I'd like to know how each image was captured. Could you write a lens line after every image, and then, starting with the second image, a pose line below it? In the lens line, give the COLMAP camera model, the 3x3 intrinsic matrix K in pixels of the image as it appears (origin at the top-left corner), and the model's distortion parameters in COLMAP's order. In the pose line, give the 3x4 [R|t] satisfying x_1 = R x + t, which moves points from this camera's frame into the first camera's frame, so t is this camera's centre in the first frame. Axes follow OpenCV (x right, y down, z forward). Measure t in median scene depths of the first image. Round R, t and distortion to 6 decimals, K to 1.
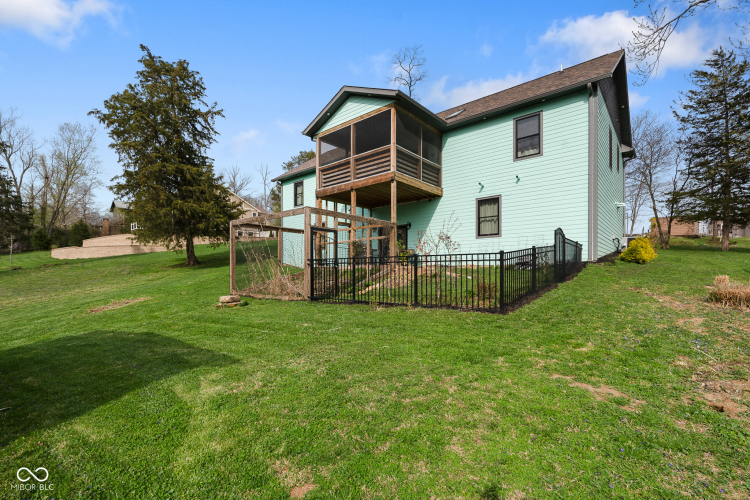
lens RADIAL K [[341.8, 0, 377.5], [0, 341.8, 278.2], [0, 0, 1]] dist [-0.001248, -0.000834]
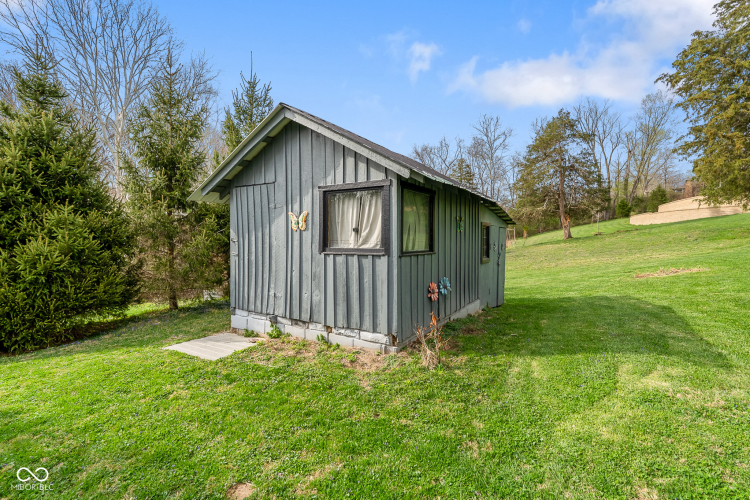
lens RADIAL K [[348.2, 0, 377.9], [0, 348.2, 247.5], [0, 0, 1]] dist [0.000641, 0.000363]
pose [[0.150018, 0.038115, -0.987948, 0.066683], [-0.022274, 0.999133, 0.035165, -0.008365], [0.988432, 0.016730, 0.150737, 0.037911]]
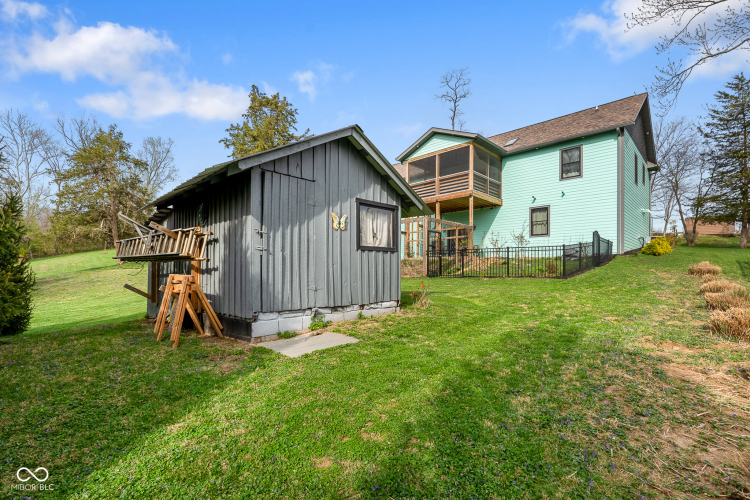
lens RADIAL K [[342.8, 0, 374.9], [0, 342.8, 271.0], [0, 0, 1]] dist [0.002077, 0.000809]
pose [[0.997171, 0.009071, -0.074616, -0.213443], [-0.010257, 0.999827, -0.015534, 0.042213], [0.074462, 0.016255, 0.997091, -0.380021]]
